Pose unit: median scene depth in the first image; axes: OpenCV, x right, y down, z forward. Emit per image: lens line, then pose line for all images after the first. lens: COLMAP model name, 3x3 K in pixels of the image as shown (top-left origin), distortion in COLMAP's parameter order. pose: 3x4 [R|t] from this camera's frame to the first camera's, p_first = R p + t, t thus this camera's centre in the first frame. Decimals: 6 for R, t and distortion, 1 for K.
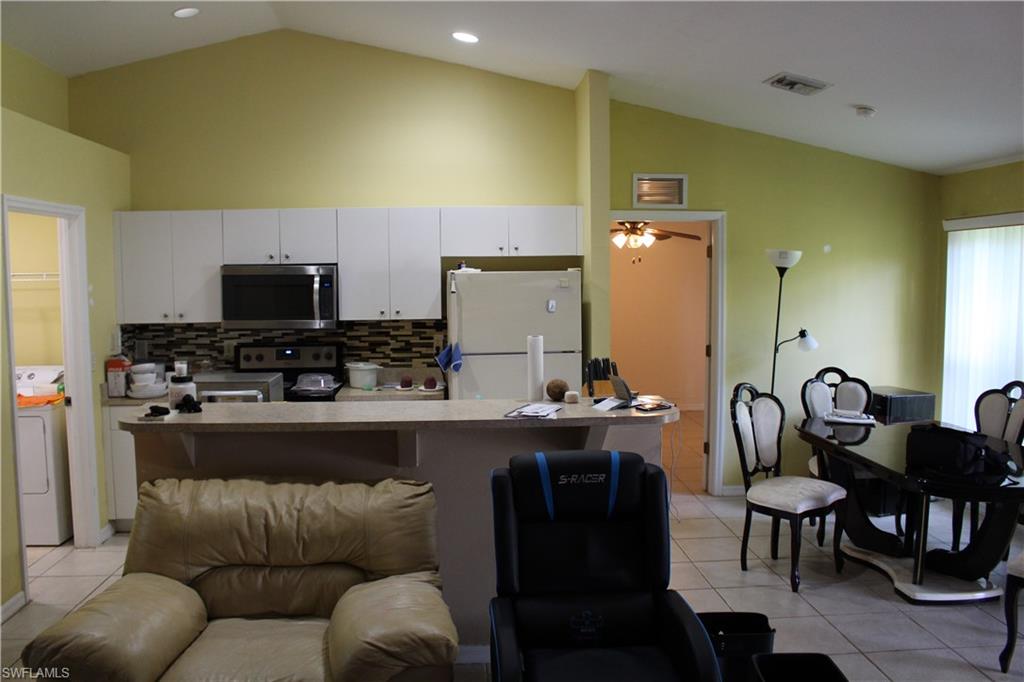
lens RADIAL K [[844.3, 0, 512.0], [0, 844.3, 341.0], [0, 0, 1]] dist [-0.166113, 0.144219]
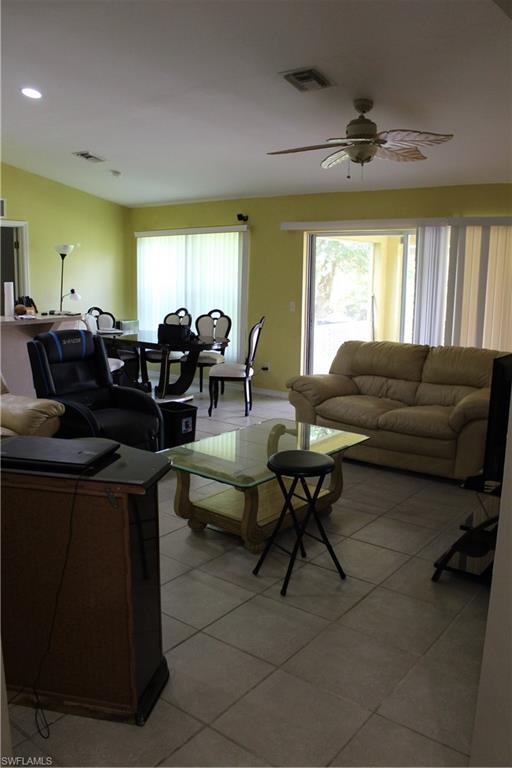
lens RADIAL K [[633.2, 0, 256.0], [0, 633.2, 384.0], [0, 0, 1]] dist [-0.166113, 0.144219]
pose [[0.671126, -0.114112, 0.732508, -0.439498], [0.044766, 0.992517, 0.113602, 0.061099], [-0.739990, -0.043450, 0.671213, -0.248535]]
